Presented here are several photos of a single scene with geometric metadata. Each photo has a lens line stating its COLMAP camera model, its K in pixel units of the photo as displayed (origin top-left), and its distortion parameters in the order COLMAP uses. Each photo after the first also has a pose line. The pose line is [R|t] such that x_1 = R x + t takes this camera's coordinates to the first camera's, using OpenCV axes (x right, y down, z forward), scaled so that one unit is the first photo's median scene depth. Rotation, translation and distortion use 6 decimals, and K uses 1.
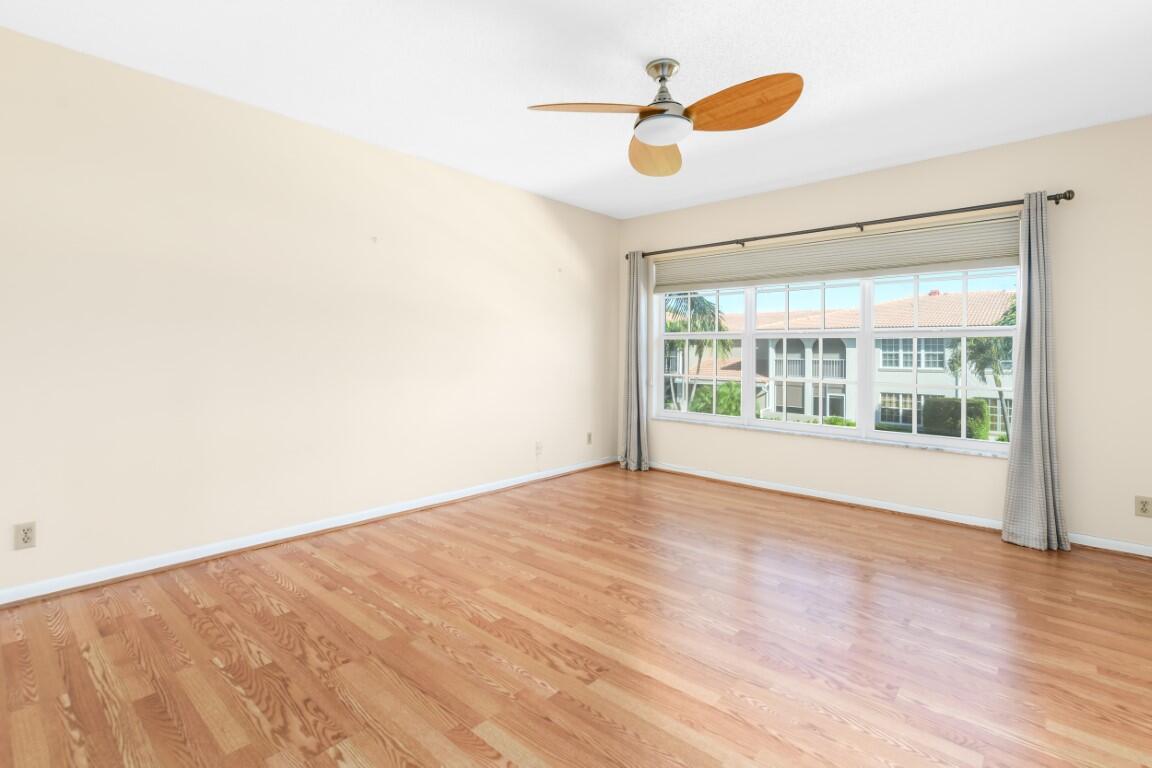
lens RADIAL K [[523.3, 0, 570.1], [0, 523.3, 332.1], [0, 0, 1]] dist [0.009063, -0.001717]
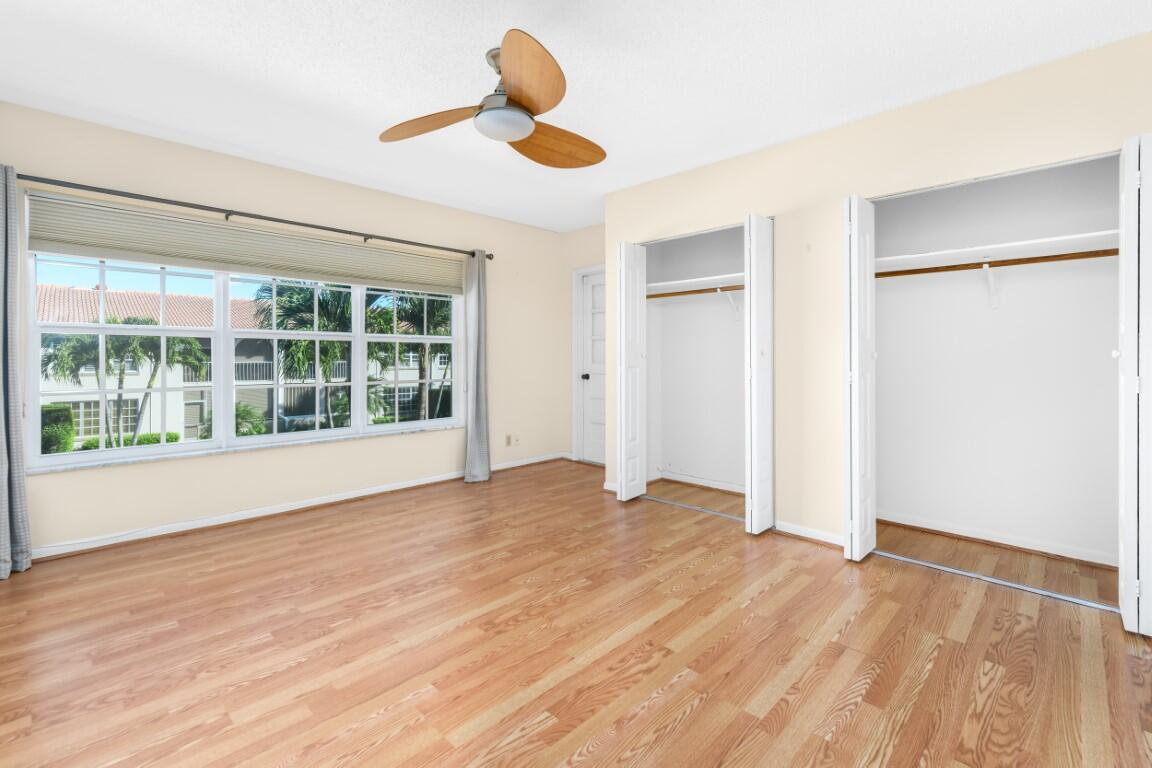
lens RADIAL K [[523.3, 0, 568.7], [0, 523.3, 361.6], [0, 0, 1]] dist [0.009063, -0.001717]
pose [[0.049910, -0.016460, 0.998618, -0.818085], [-0.039354, 0.999055, 0.018434, 0.030984], [-0.997978, -0.040220, 0.049215, 0.900364]]
